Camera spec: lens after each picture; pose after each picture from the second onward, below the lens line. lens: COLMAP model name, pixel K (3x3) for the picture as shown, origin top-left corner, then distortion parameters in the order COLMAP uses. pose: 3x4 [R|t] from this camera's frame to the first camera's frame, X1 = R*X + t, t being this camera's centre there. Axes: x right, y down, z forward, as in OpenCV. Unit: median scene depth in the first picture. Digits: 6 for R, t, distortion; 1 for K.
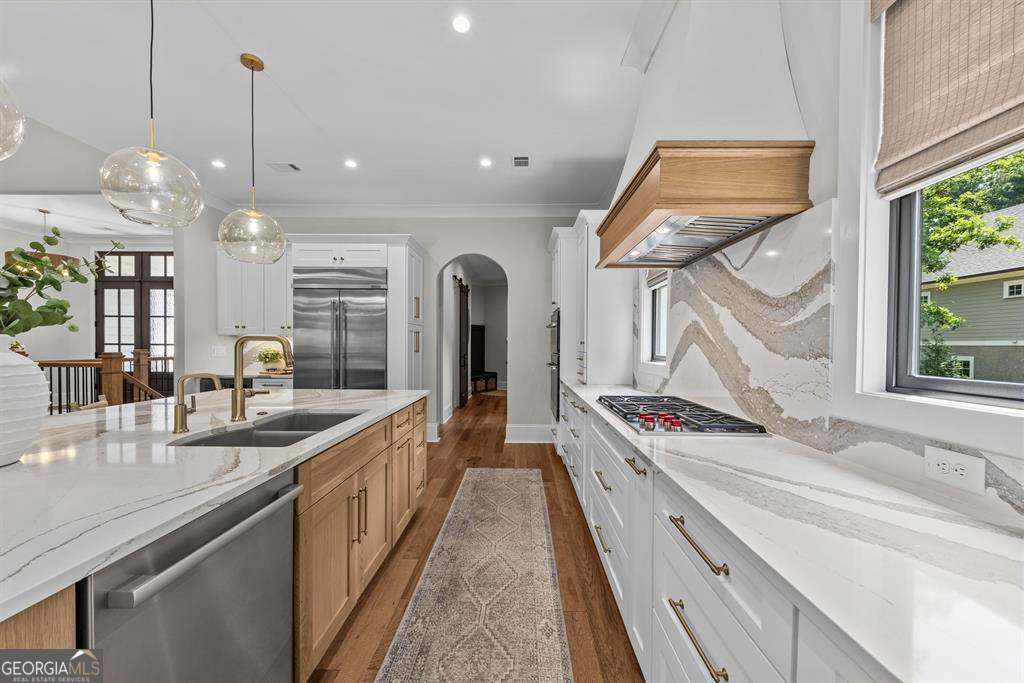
lens RADIAL K [[375.9, 0, 513.7], [0, 375.9, 350.7], [0, 0, 1]] dist [0.001060, 0.000084]
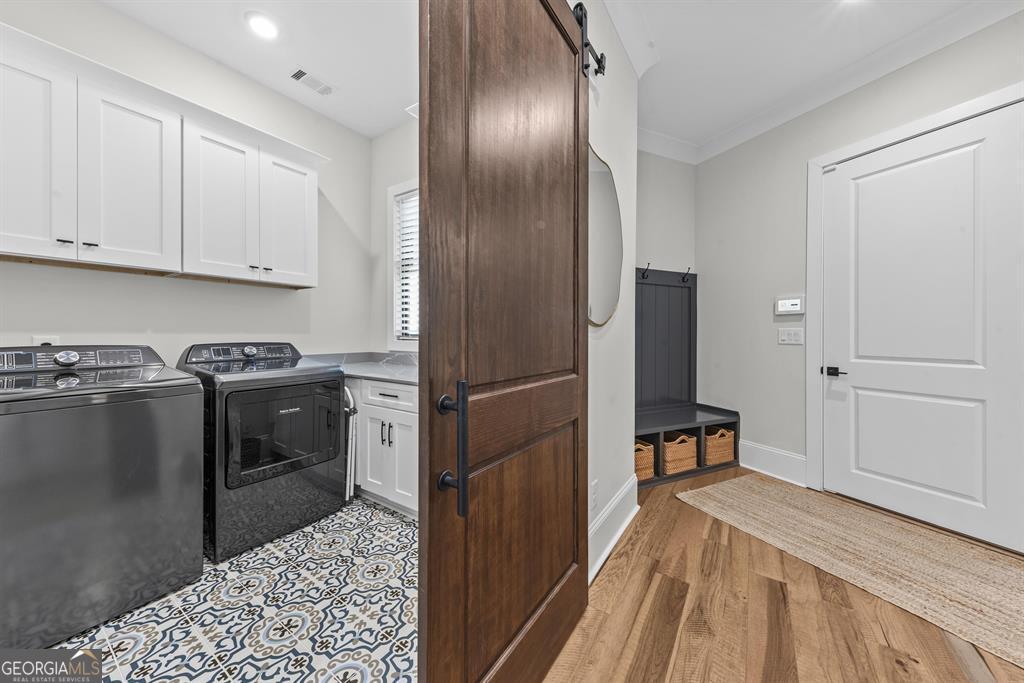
lens RADIAL K [[356.7, 0, 514.1], [0, 356.7, 347.3], [0, 0, 1]] dist [0.012406, -0.005118]
pose [[0.843308, -0.001304, -0.537429, -0.112492], [-0.006049, 0.999911, -0.011919, 0.019385], [0.537396, 0.013302, 0.843225, 1.714086]]
